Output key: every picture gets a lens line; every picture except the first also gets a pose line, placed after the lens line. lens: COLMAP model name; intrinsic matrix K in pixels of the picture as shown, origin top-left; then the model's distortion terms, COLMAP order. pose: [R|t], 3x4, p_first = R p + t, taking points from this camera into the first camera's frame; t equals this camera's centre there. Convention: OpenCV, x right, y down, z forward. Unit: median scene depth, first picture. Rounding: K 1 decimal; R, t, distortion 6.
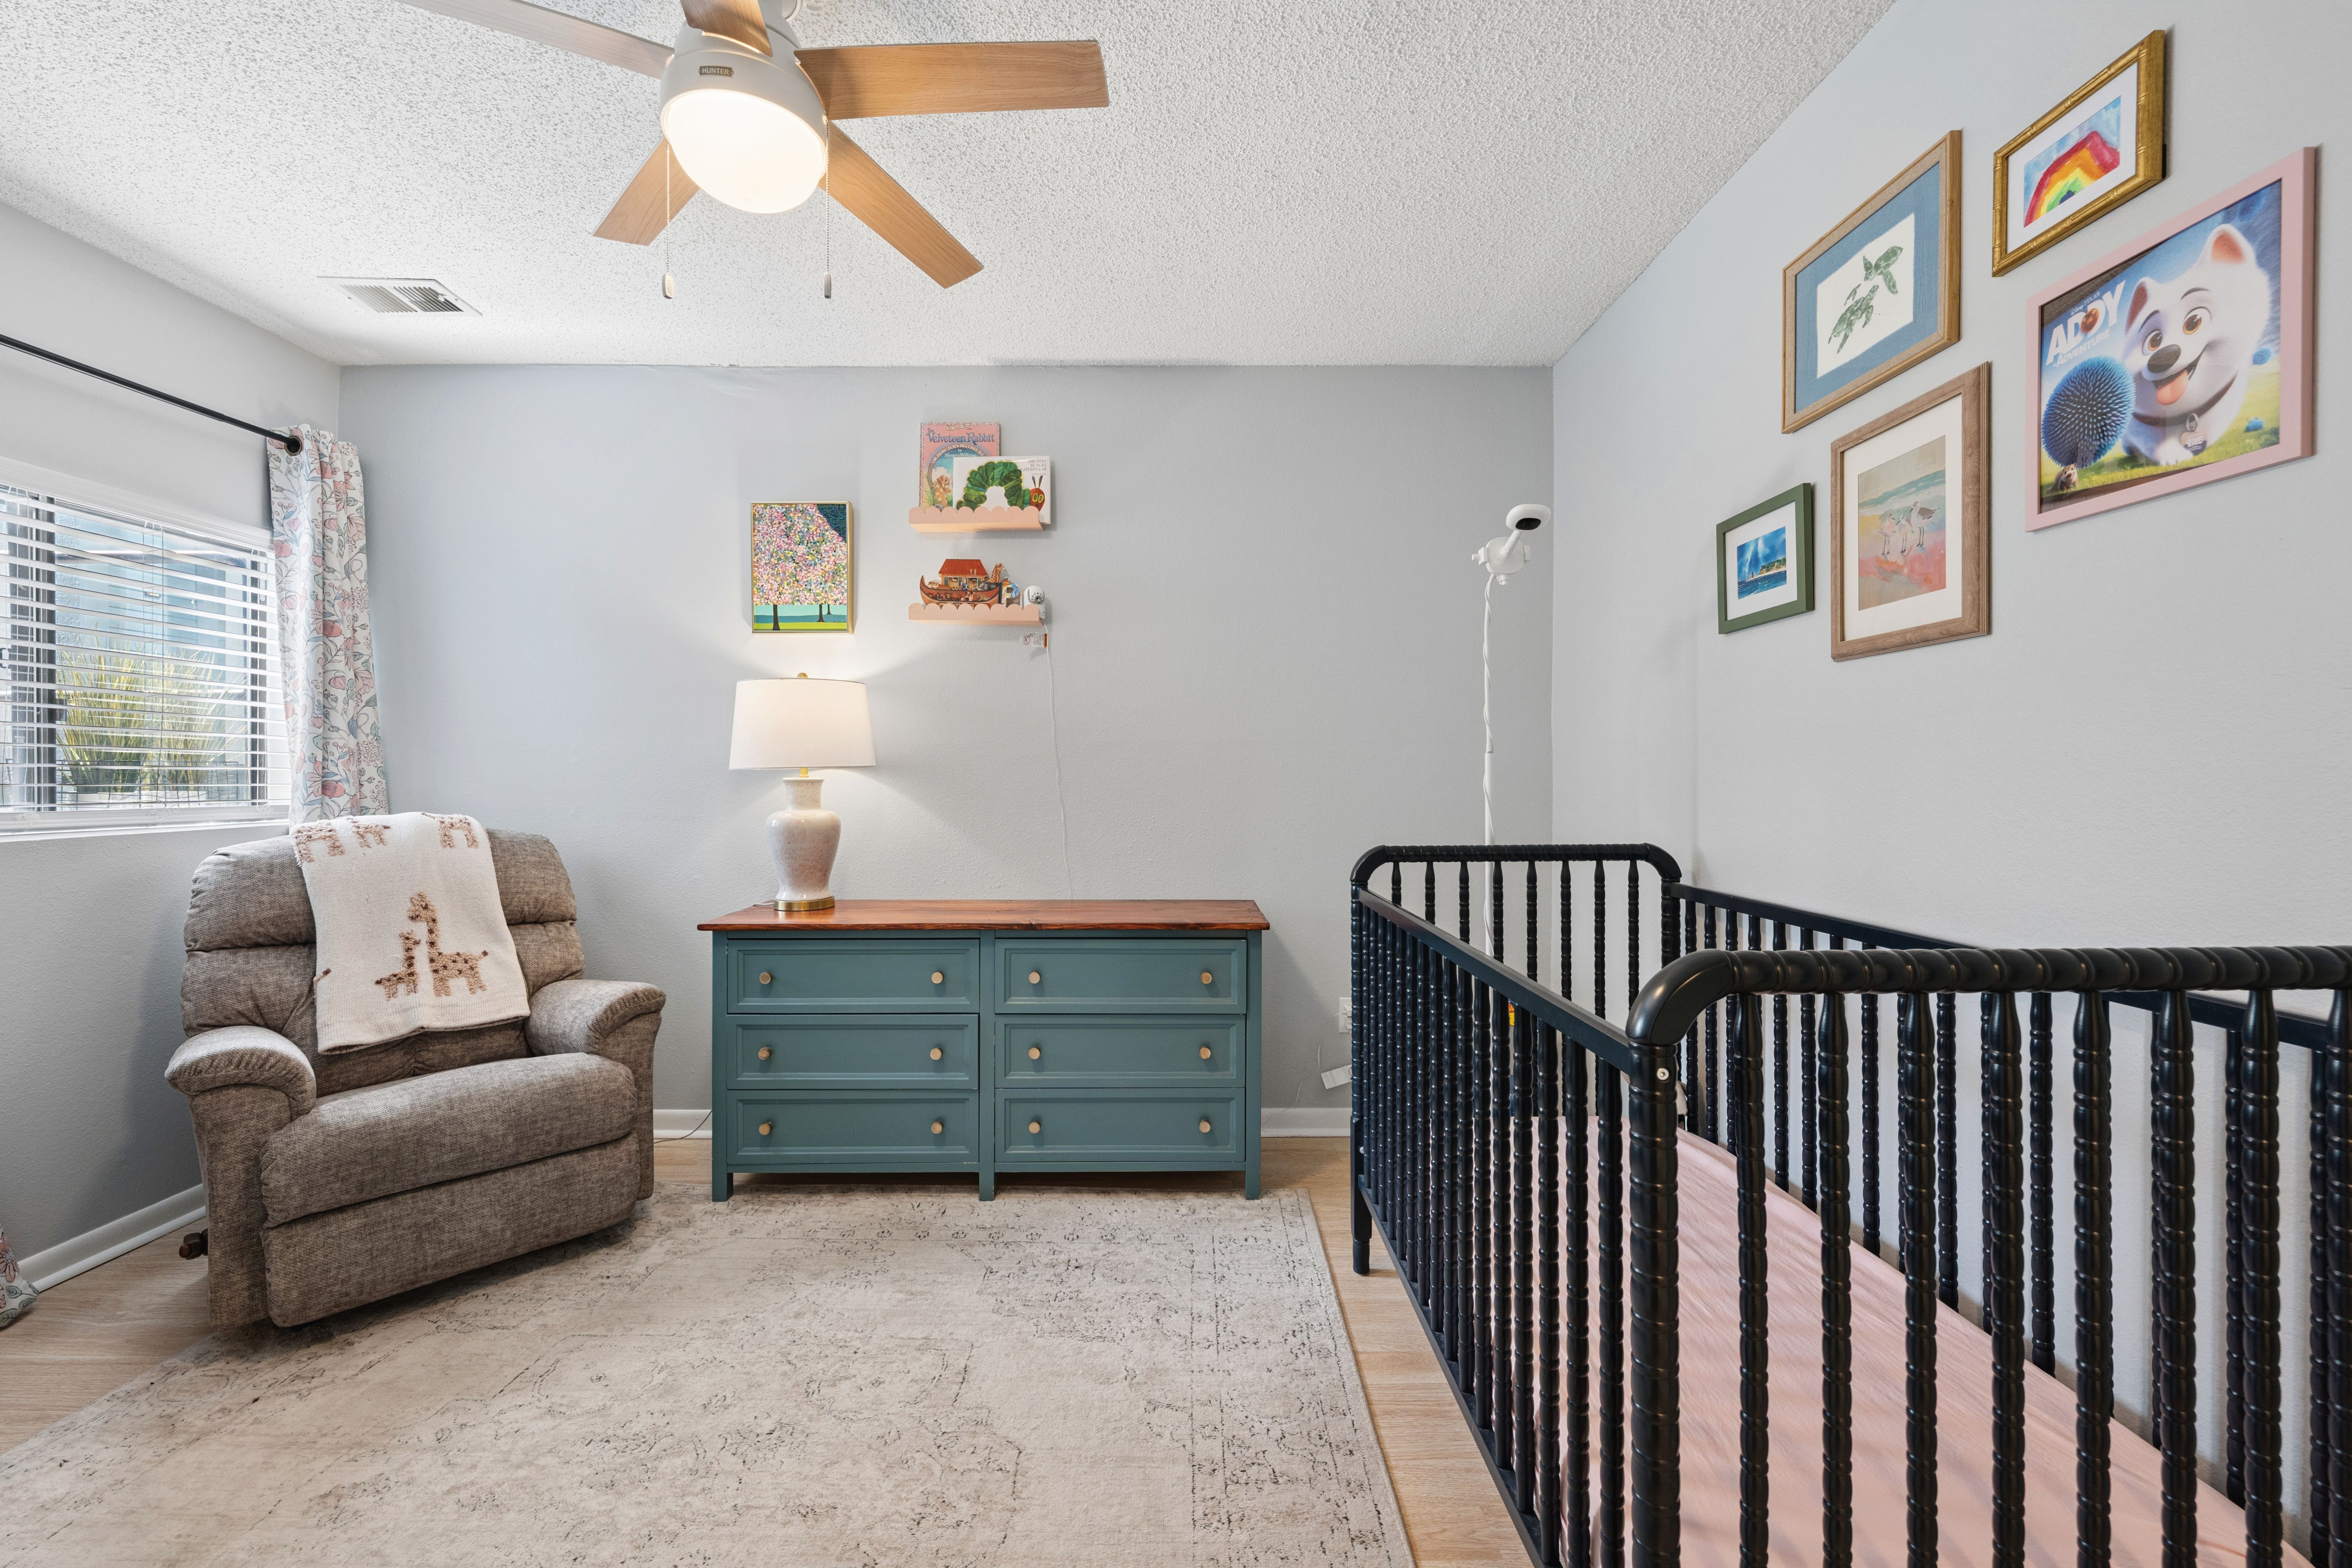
lens RADIAL K [[956.4, 0, 1178.3], [0, 956.4, 781.6], [0, 0, 1]] dist [0.000746, -0.000519]
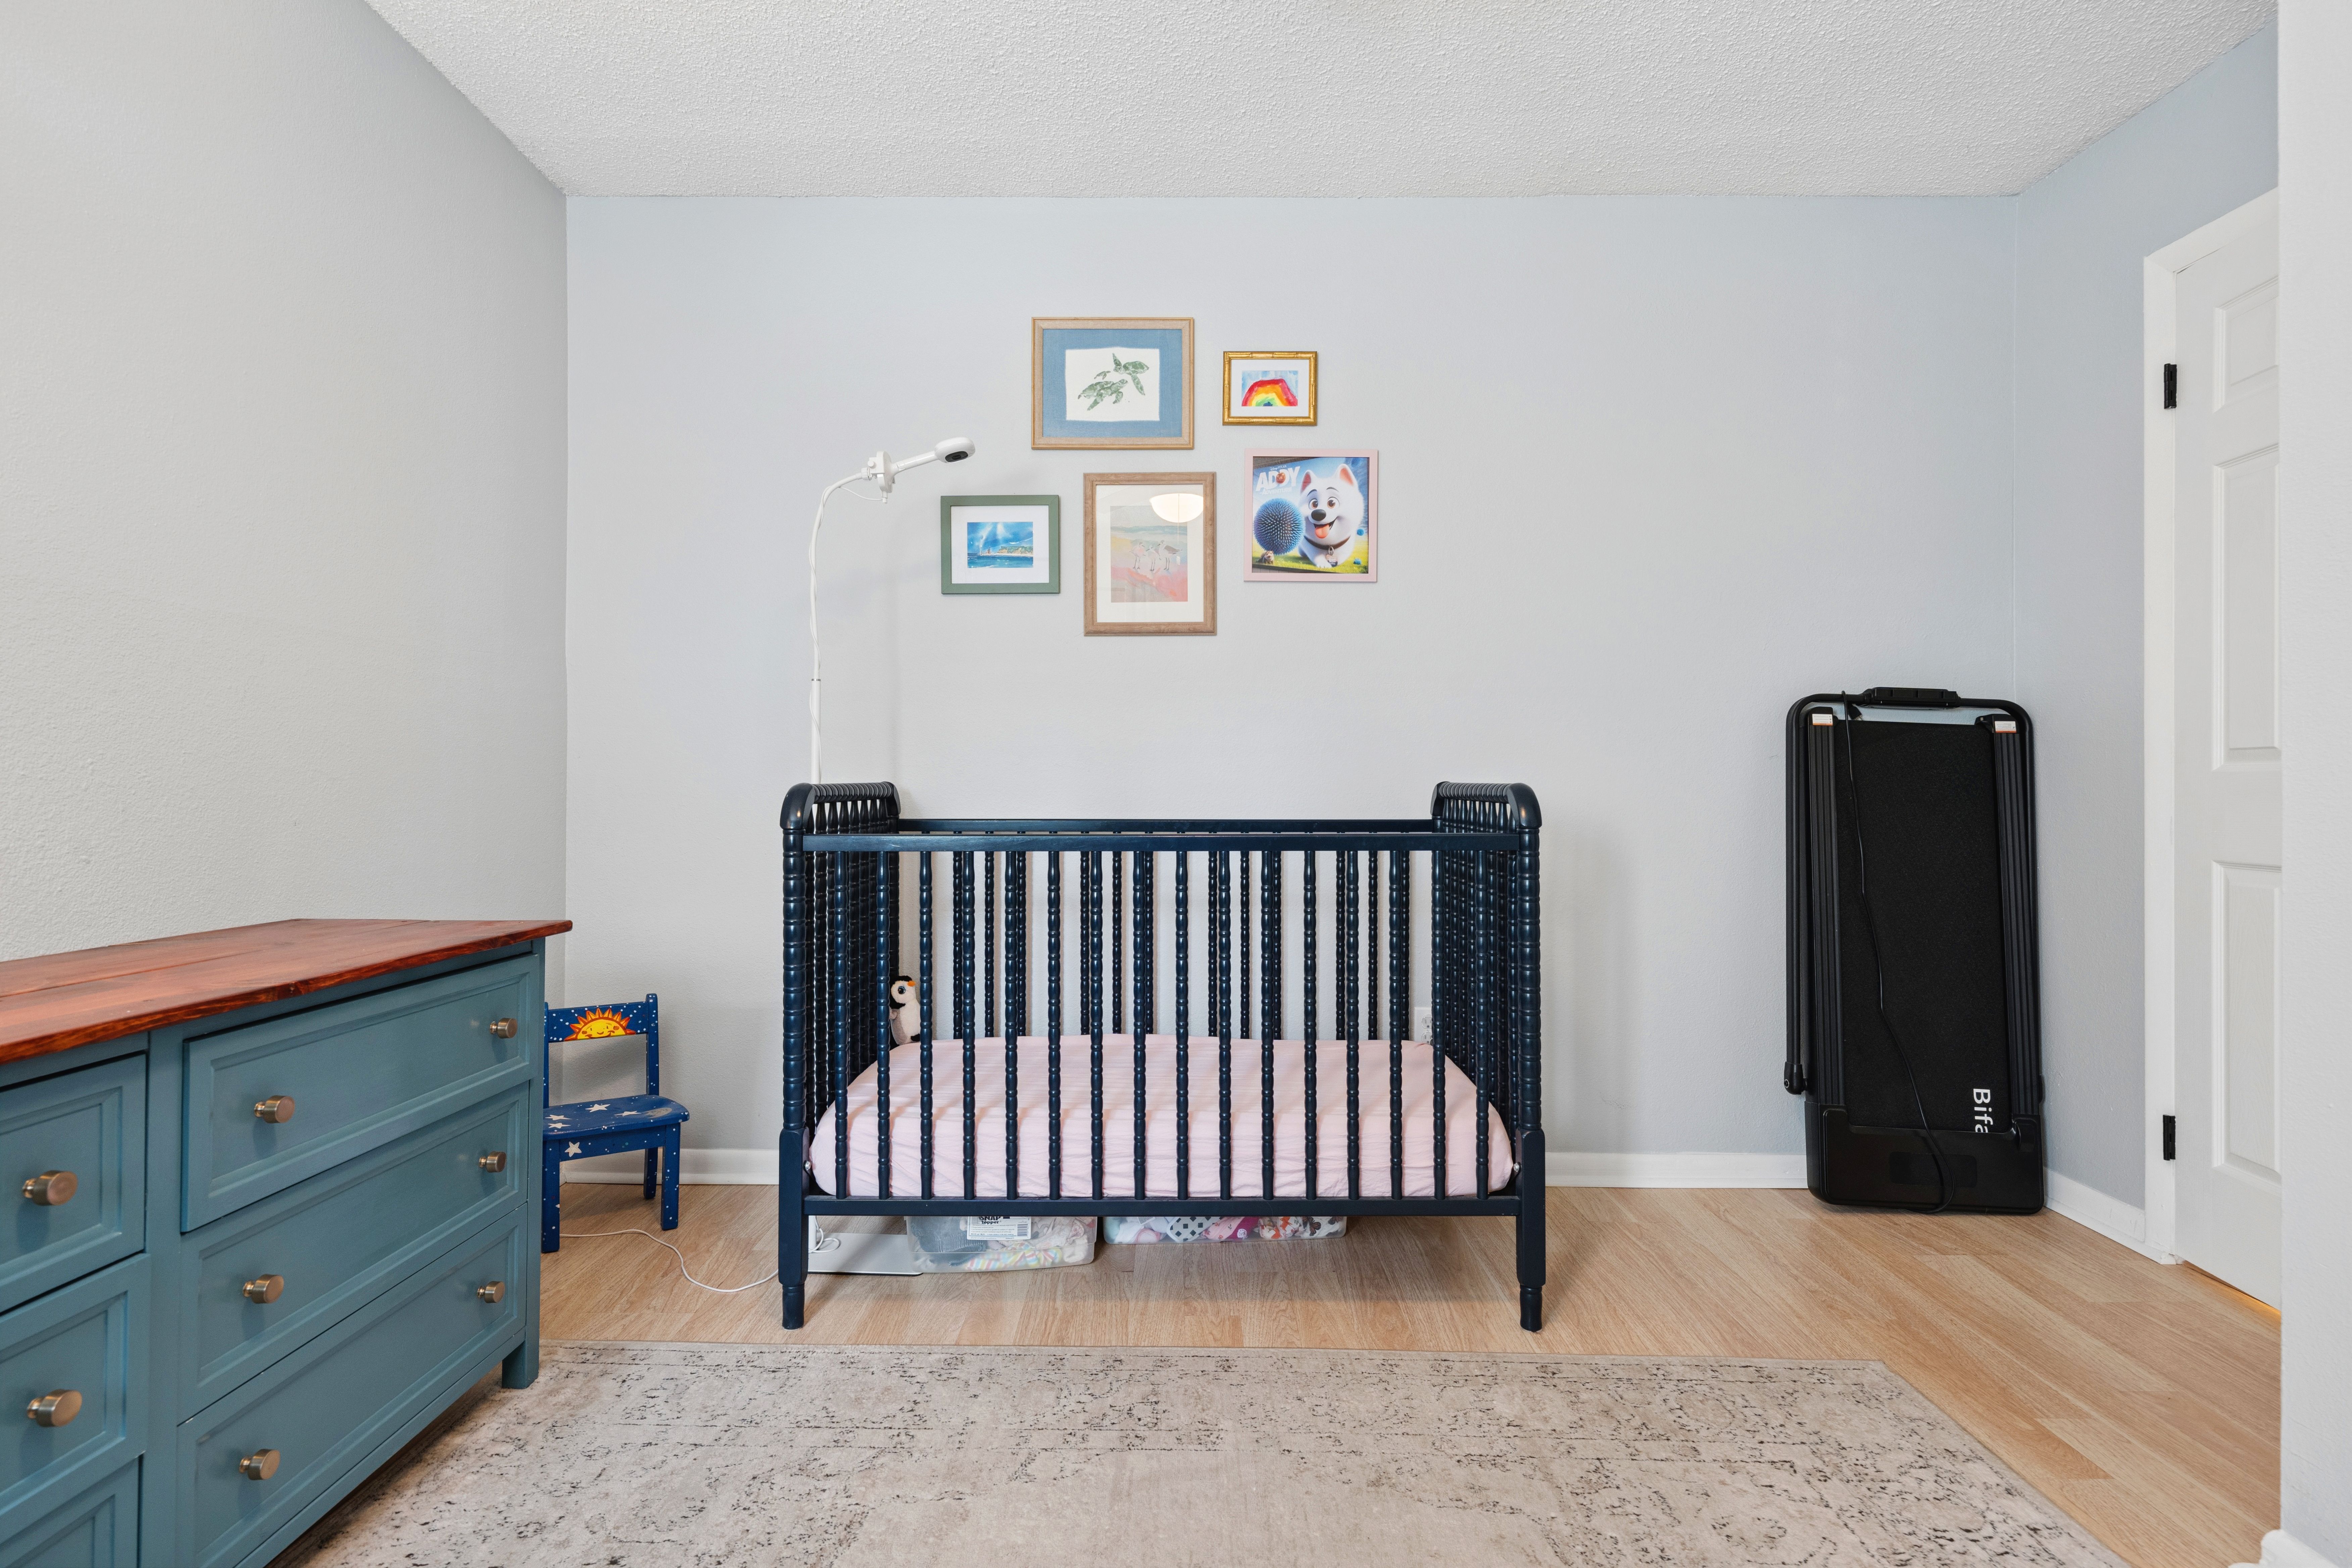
lens RADIAL K [[1168.2, 0, 1178.0], [0, 1168.2, 788.5], [0, 0, 1]] dist [0.003334, 0.000175]
pose [[0.006921, -0.000892, 0.999976, -0.741699], [0.005901, 0.999982, 0.000851, 0.069398], [-0.999959, 0.005895, 0.006926, 0.653570]]
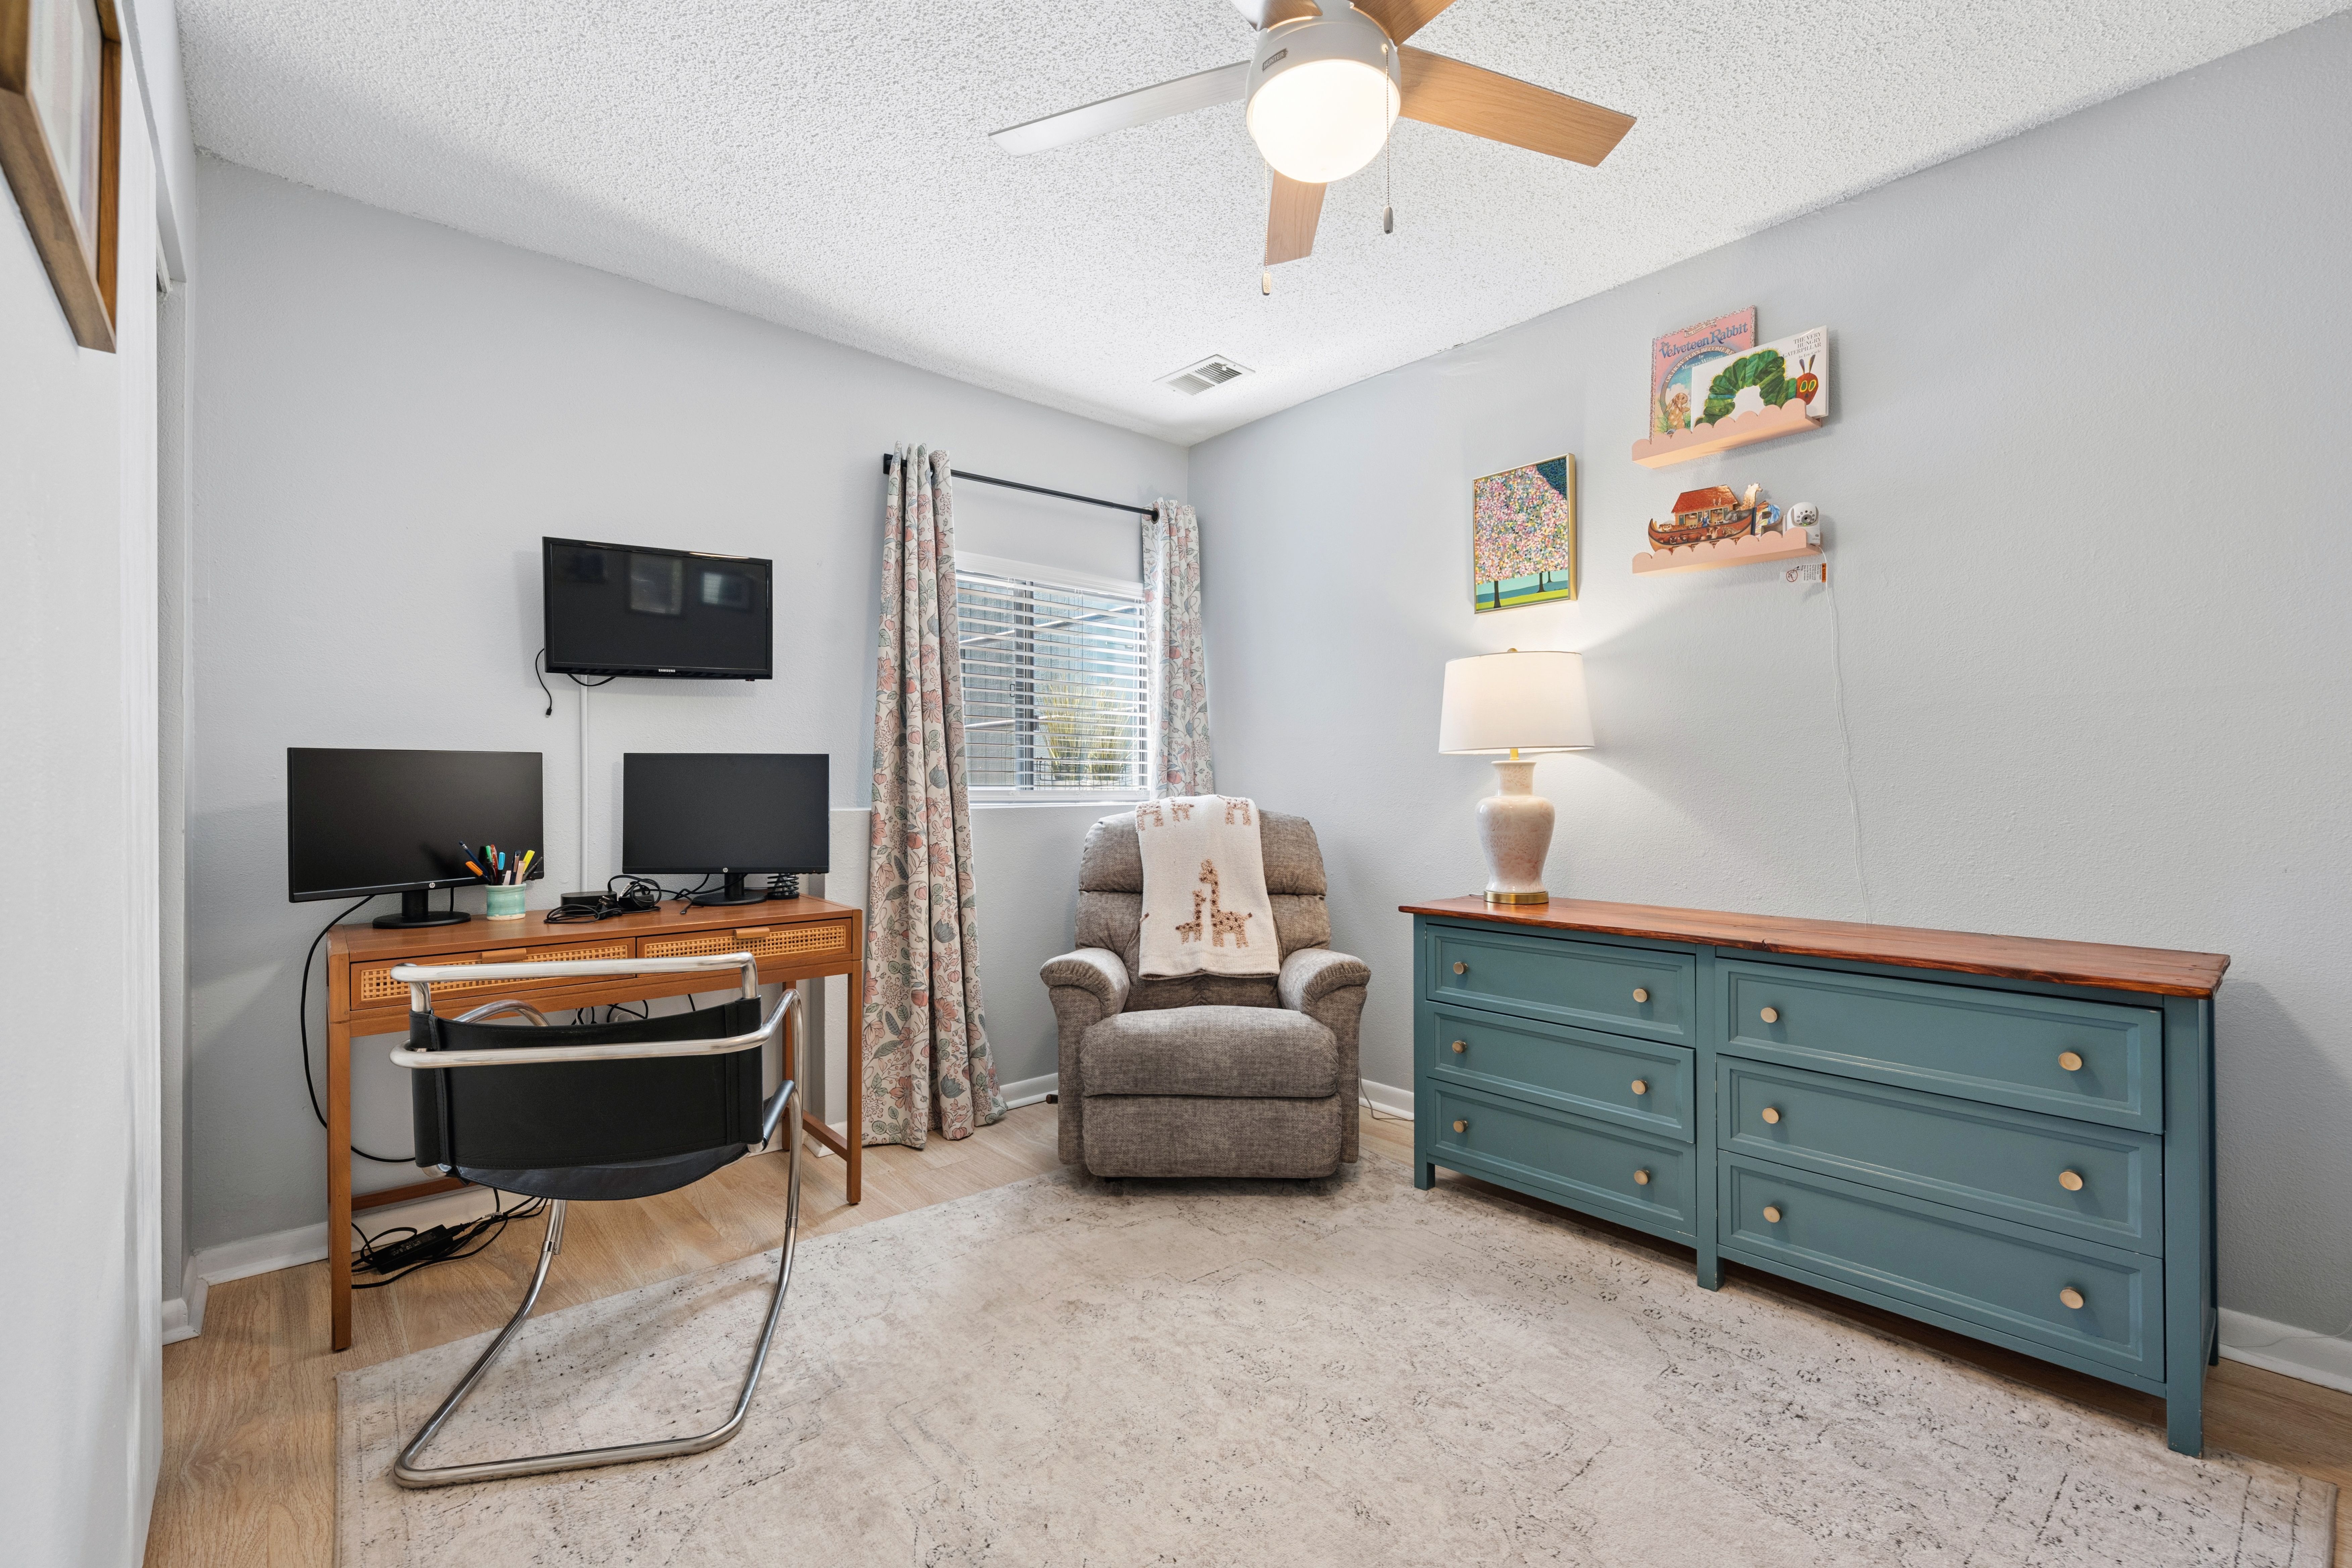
lens RADIAL K [[1020.1, 0, 1165.1], [0, 1020.1, 778.5], [0, 0, 1]] dist [0.000348, -0.000081]
pose [[0.652938, -0.008644, -0.757362, 0.166223], [-0.002468, 0.999905, -0.013540, 0.032917], [0.757407, 0.010710, 0.652855, 0.118989]]
